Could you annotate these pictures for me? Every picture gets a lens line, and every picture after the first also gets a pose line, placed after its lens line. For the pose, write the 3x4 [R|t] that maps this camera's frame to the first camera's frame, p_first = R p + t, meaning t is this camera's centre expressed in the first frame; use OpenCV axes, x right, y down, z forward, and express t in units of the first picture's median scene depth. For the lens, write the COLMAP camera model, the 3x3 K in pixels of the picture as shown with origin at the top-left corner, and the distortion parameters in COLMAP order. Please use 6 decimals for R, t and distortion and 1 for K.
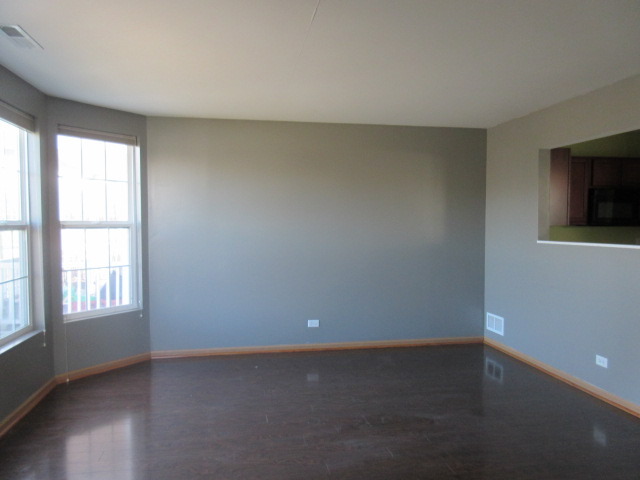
lens RADIAL K [[474.6, 0, 320.0], [0, 474.6, 240.0], [0, 0, 1]] dist [0.000624, 0.002410]
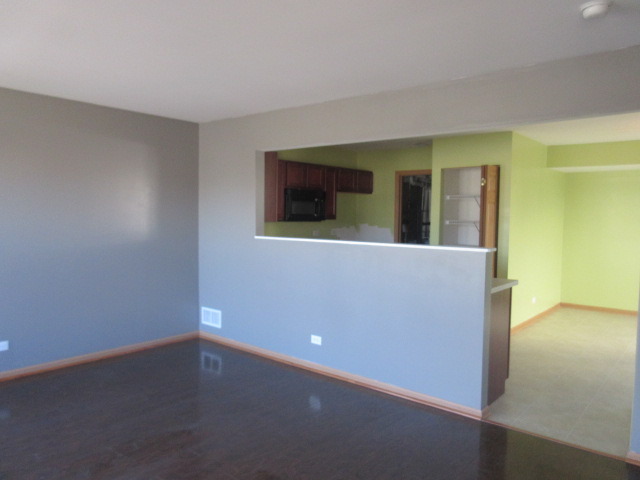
lens RADIAL K [[474.6, 0, 320.0], [0, 474.6, 240.0], [0, 0, 1]] dist [0.000624, 0.002410]
pose [[0.772138, -0.021324, 0.635097, -0.097384], [0.007449, 0.999672, 0.024509, -0.013293], [-0.635411, -0.014193, 0.772043, 0.070121]]
